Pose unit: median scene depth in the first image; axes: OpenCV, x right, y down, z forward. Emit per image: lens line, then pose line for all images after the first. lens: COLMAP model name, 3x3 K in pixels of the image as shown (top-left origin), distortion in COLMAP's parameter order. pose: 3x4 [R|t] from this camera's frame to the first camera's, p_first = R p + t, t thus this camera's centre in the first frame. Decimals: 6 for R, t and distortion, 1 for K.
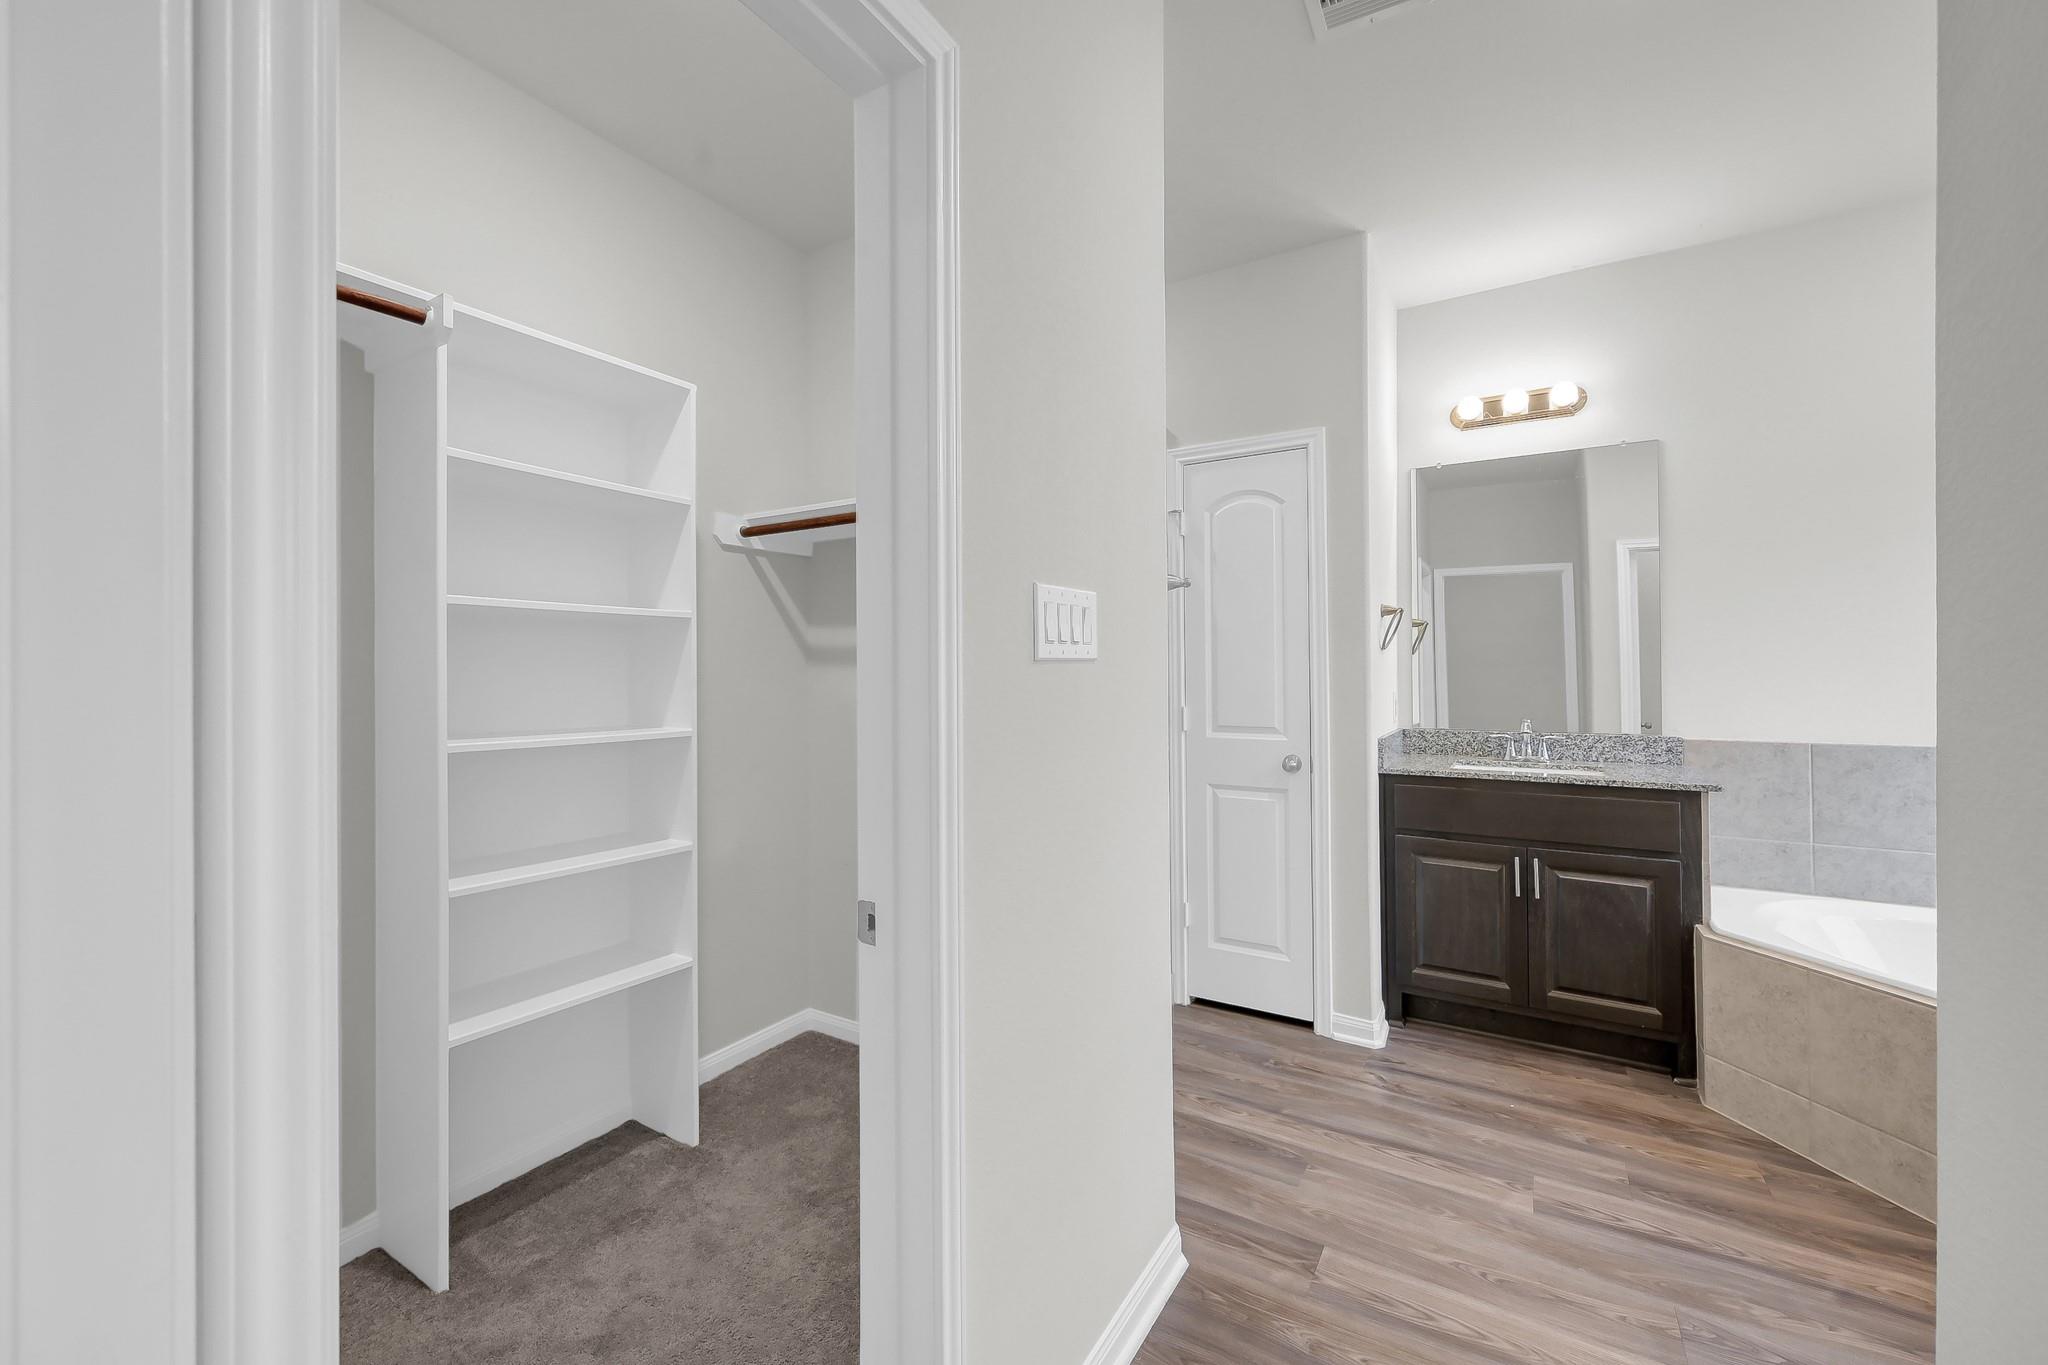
lens RADIAL K [[822.3, 0, 1015.6], [0, 822.3, 670.3], [0, 0, 1]] dist [-0.000541, -0.000115]
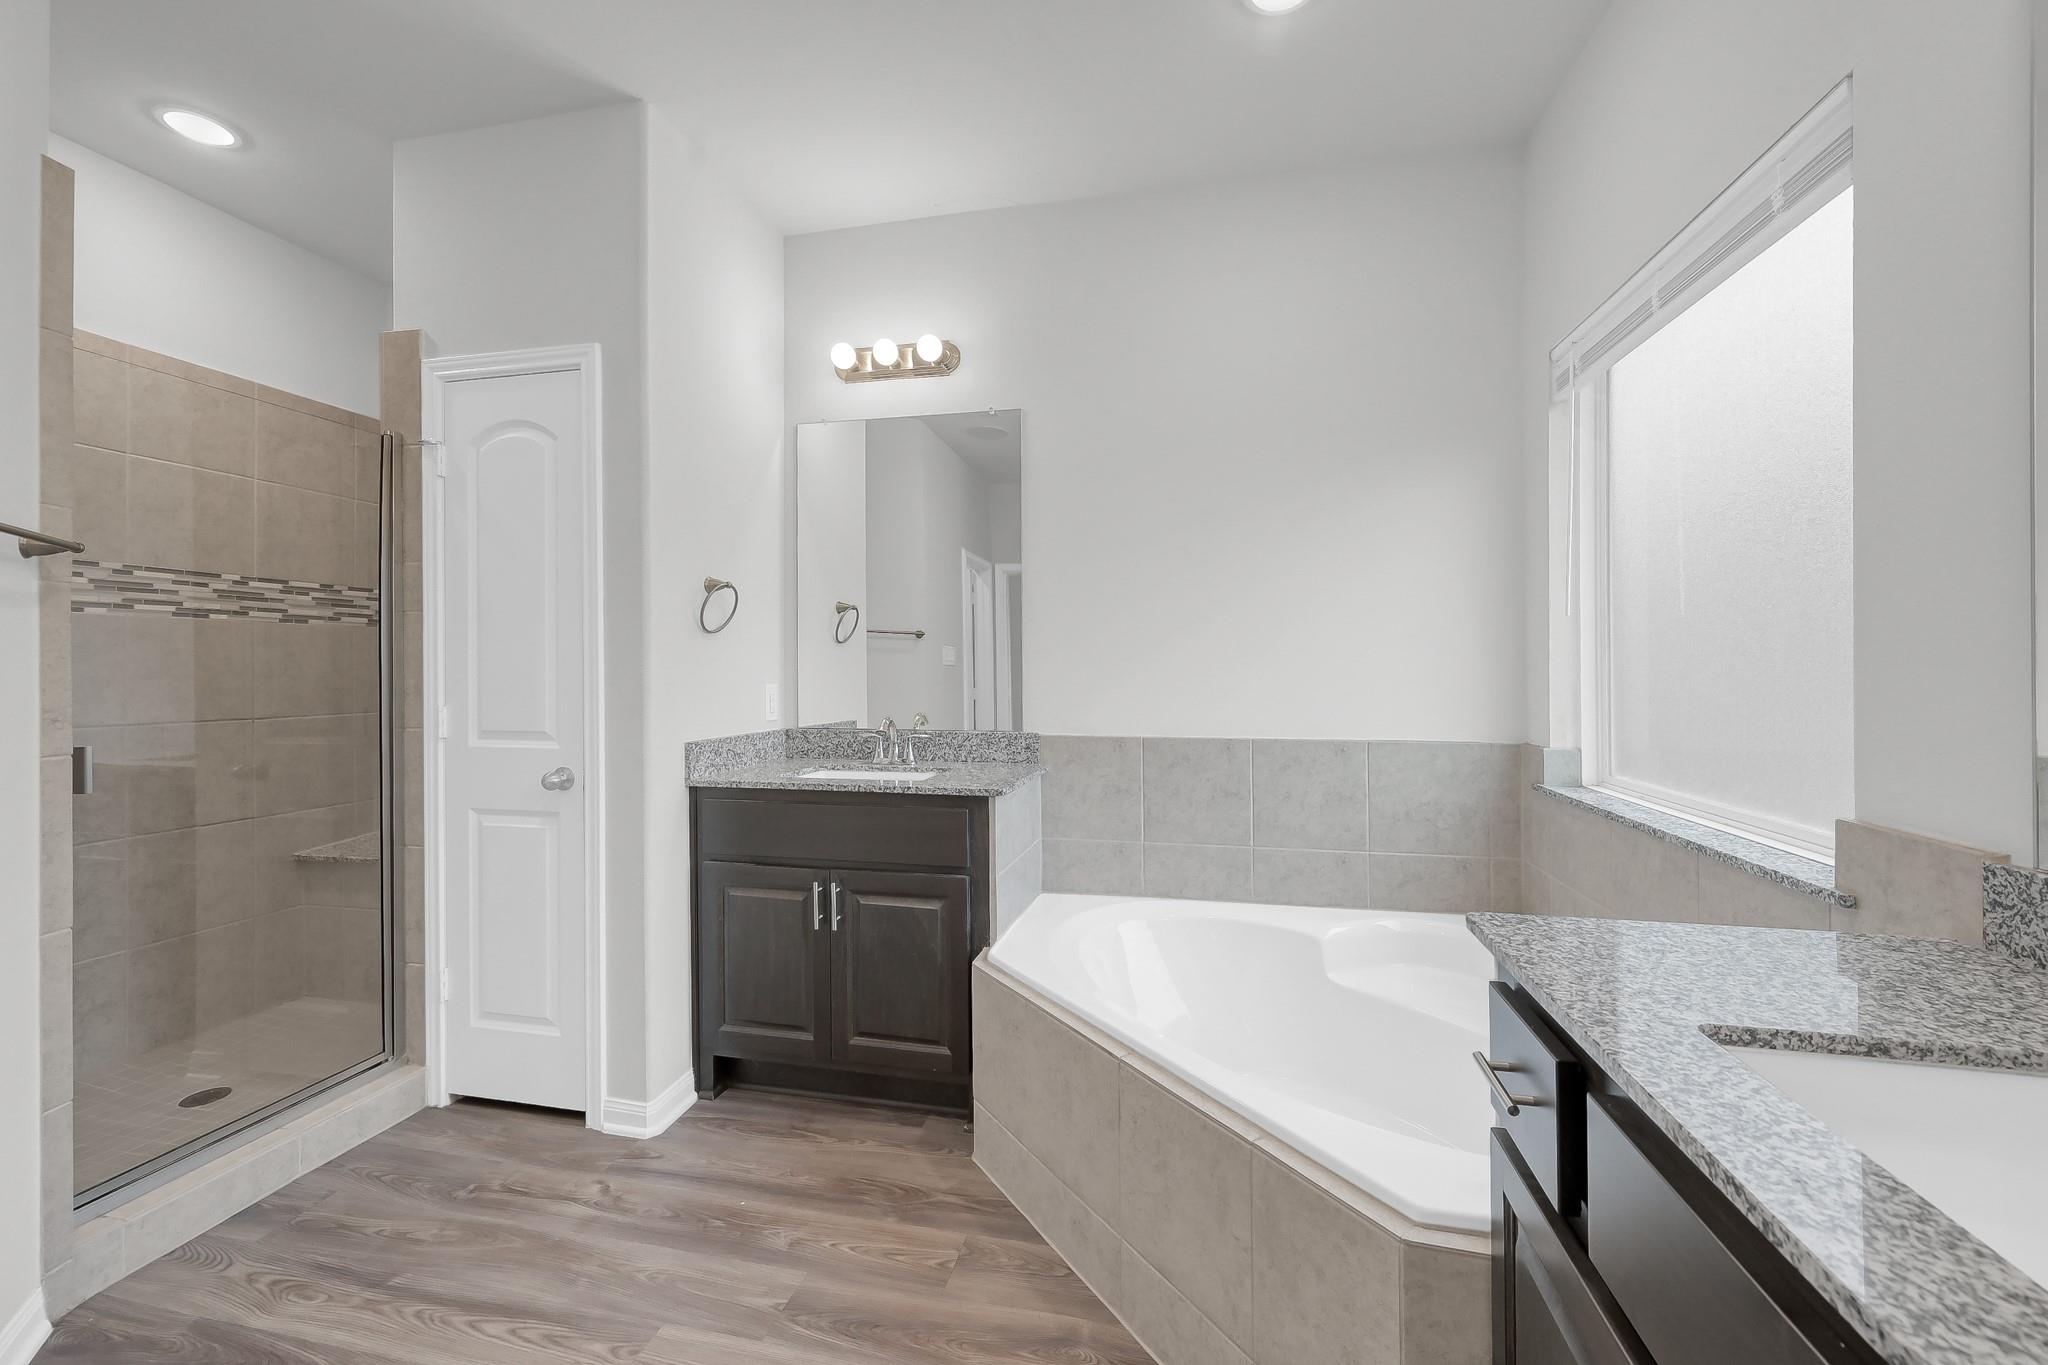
lens RADIAL K [[839.1, 0, 1022.3], [0, 839.1, 668.2], [0, 0, 1]] dist [0.000654, 0.000103]
pose [[0.944211, 0.003664, 0.329320, 0.524963], [-0.003804, 0.999993, -0.000221, 0.009758], [-0.329318, -0.001044, 0.944218, 0.128119]]
